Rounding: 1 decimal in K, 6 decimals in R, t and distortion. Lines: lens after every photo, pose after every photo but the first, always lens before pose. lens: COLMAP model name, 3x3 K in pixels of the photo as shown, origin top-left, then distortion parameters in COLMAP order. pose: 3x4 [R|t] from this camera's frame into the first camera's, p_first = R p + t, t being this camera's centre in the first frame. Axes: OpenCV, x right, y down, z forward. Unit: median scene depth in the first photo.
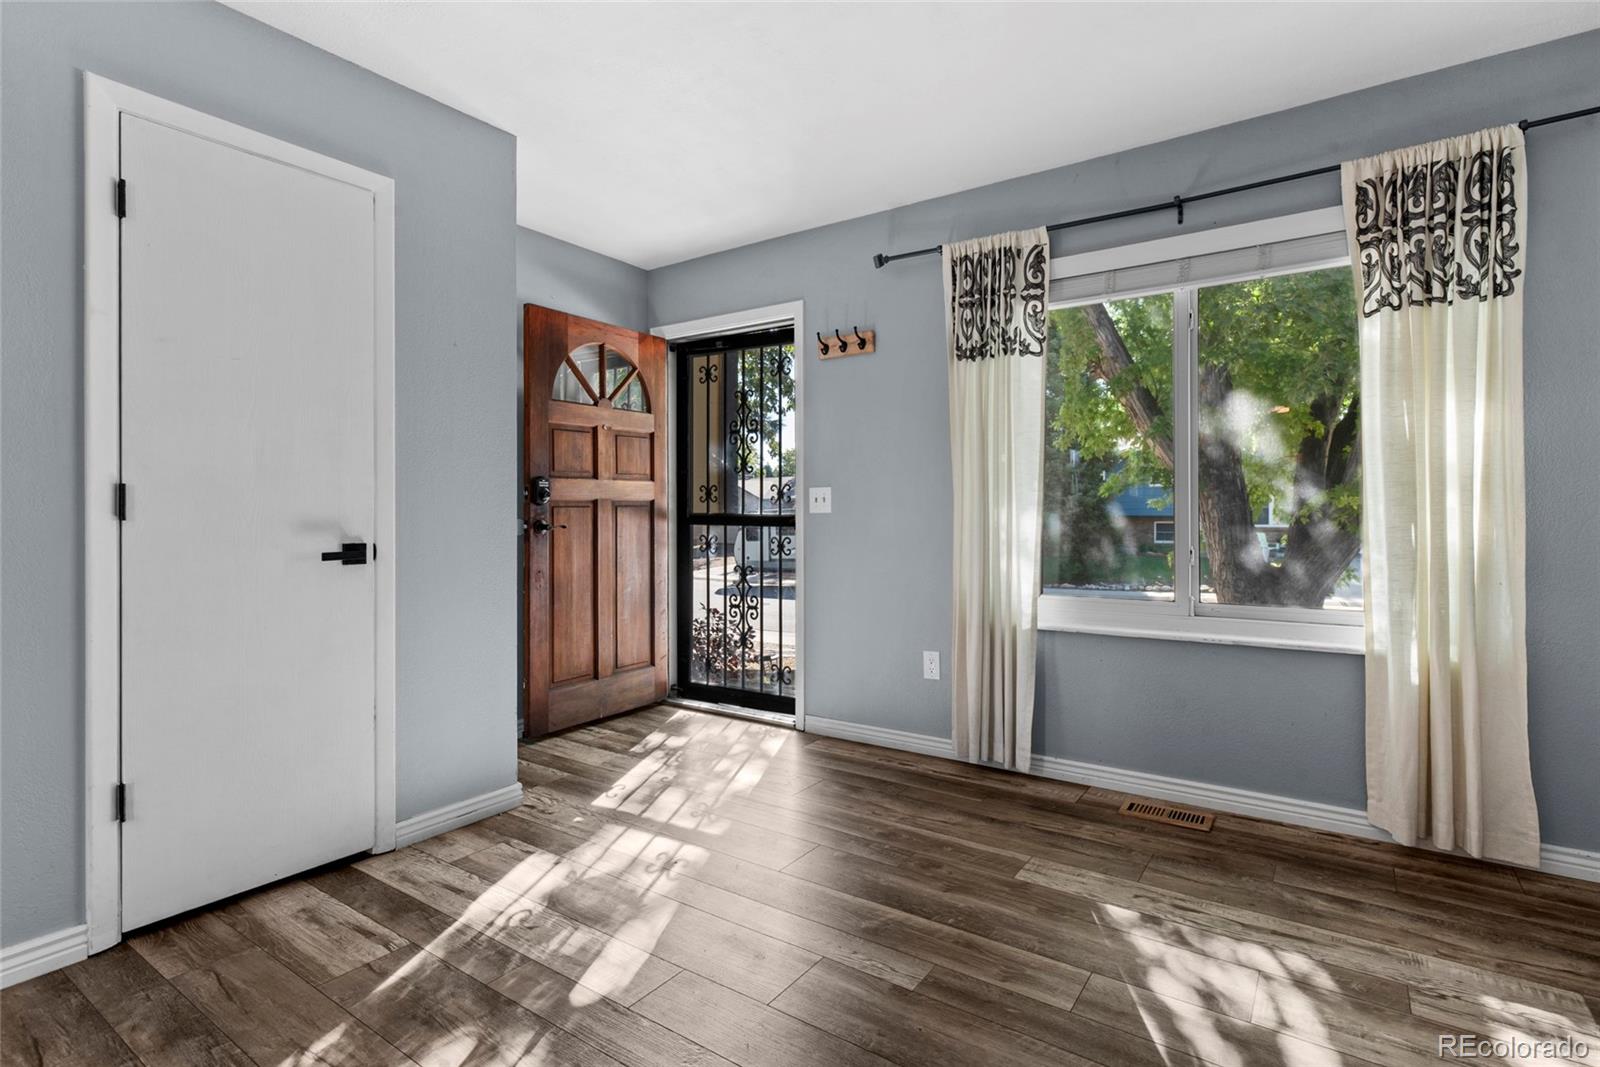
lens RADIAL K [[784.0, 0, 793.6], [0, 784.0, 518.7], [0, 0, 1]] dist [0.000403, 0.000026]
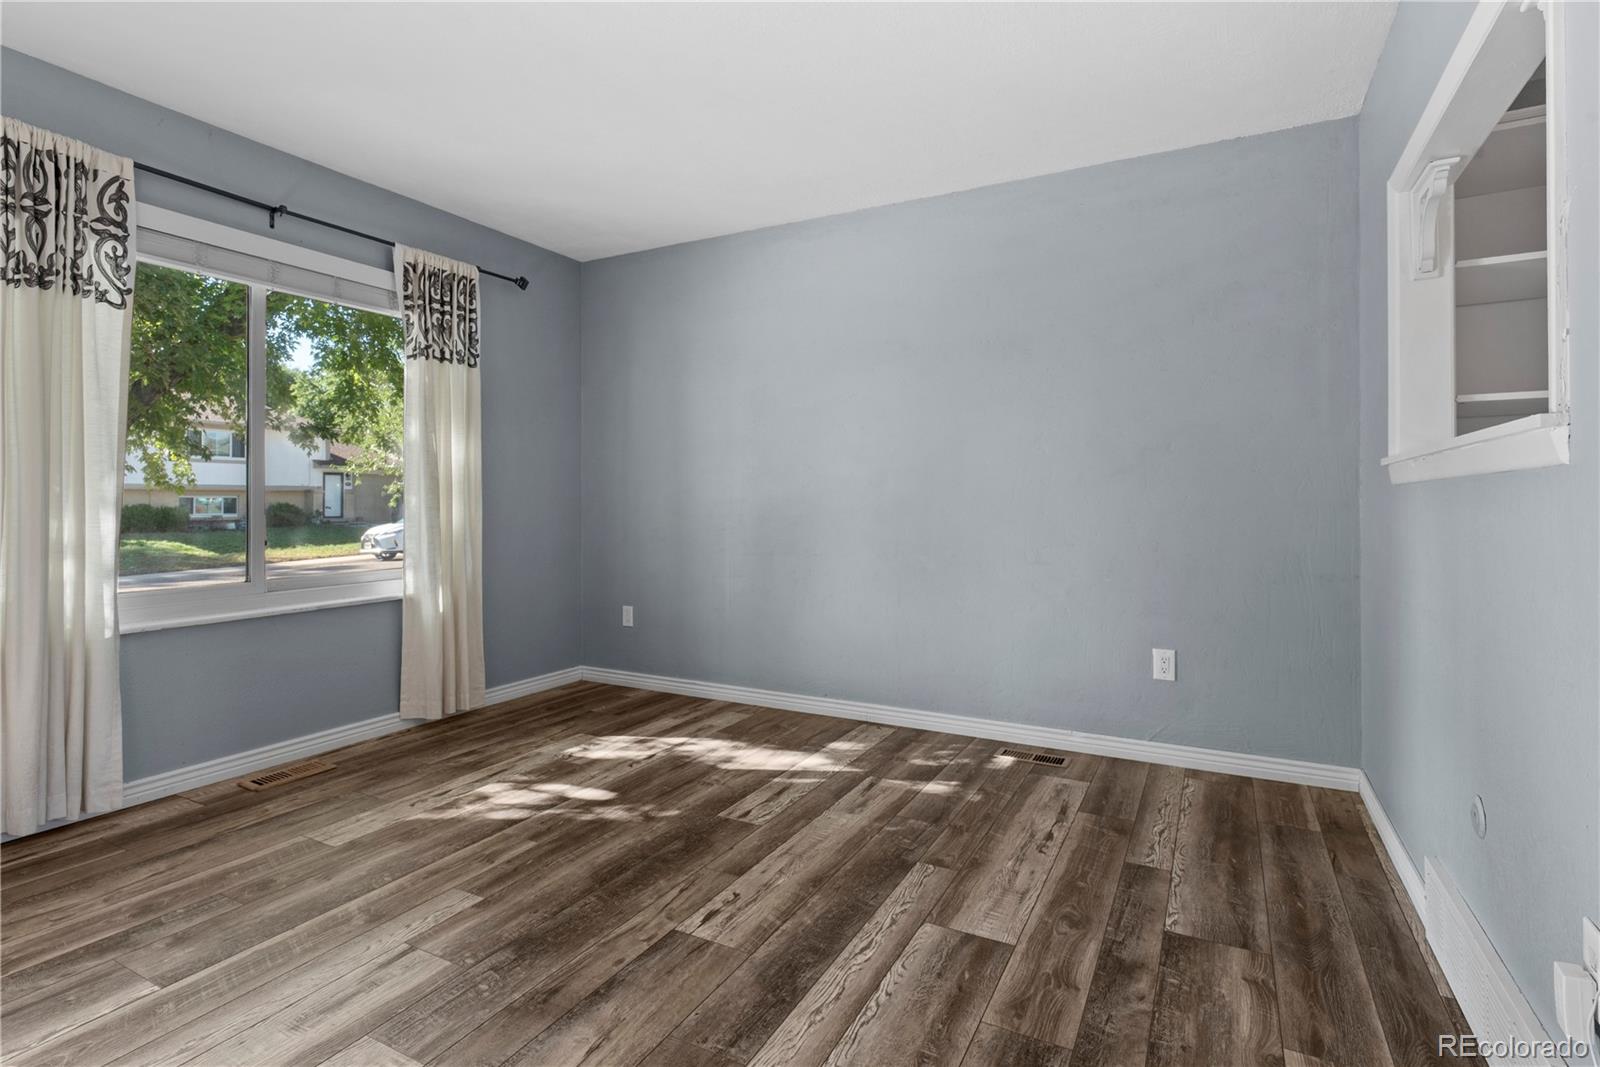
lens RADIAL K [[790.9, 0, 800.4], [0, 790.9, 503.7], [0, 0, 1]] dist [0.000961, 0.000197]
pose [[-0.126321, -0.001506, 0.991988, -0.766028], [0.006648, 0.999975, 0.002365, 0.005068], [-0.991967, 0.006894, -0.126307, 0.474379]]
